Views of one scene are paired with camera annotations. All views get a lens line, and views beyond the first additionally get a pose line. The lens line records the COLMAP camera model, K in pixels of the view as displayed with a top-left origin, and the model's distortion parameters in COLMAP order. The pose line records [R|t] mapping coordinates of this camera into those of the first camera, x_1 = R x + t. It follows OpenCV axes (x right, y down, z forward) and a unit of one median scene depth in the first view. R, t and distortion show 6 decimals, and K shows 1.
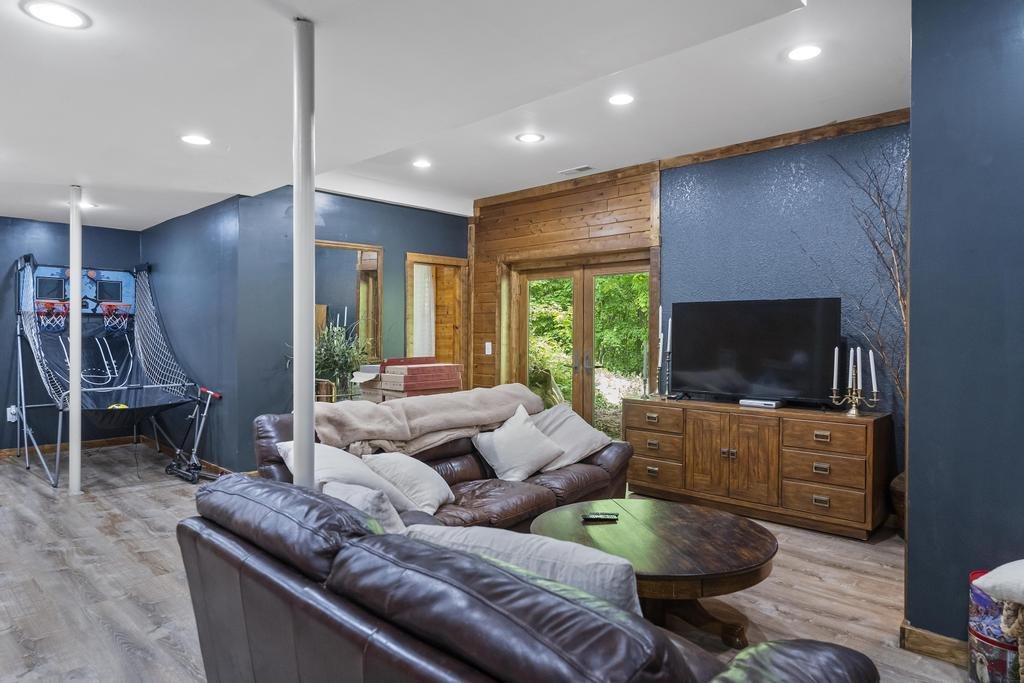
lens RADIAL K [[619.5, 0, 509.6], [0, 619.5, 341.0], [0, 0, 1]] dist [-0.002998, -0.000435]
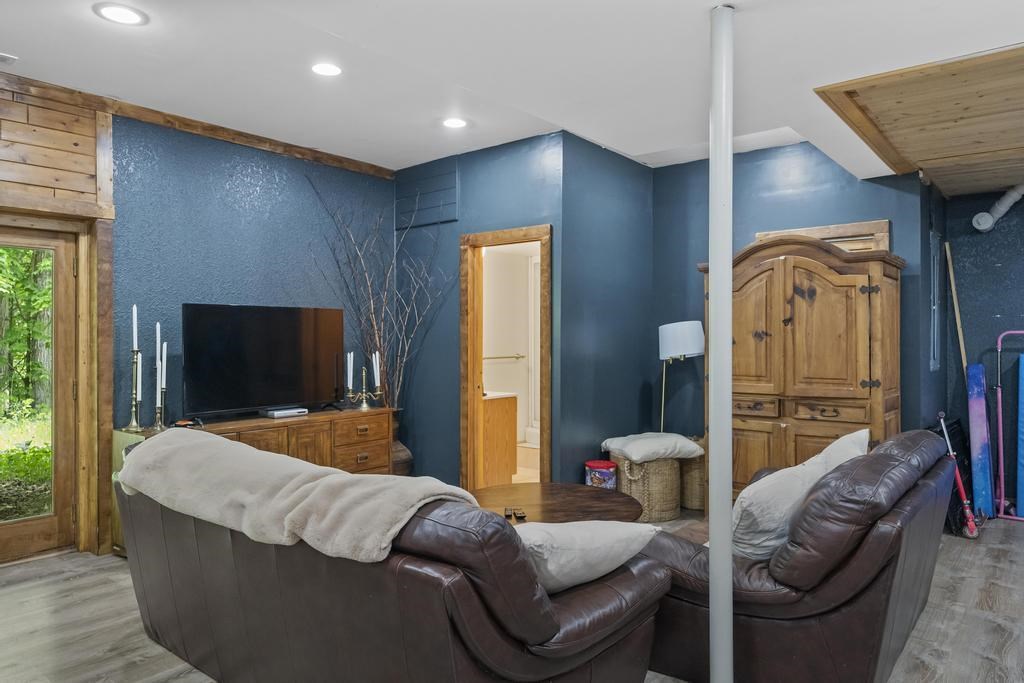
lens RADIAL K [[669.6, 0, 510.0], [0, 669.6, 336.1], [0, 0, 1]] dist [0.004135, 0.002084]
pose [[-0.075158, -0.001380, 0.997171, -0.692290], [0.021097, 0.999773, 0.002974, -0.016341], [-0.996948, 0.021261, -0.075112, 0.751344]]
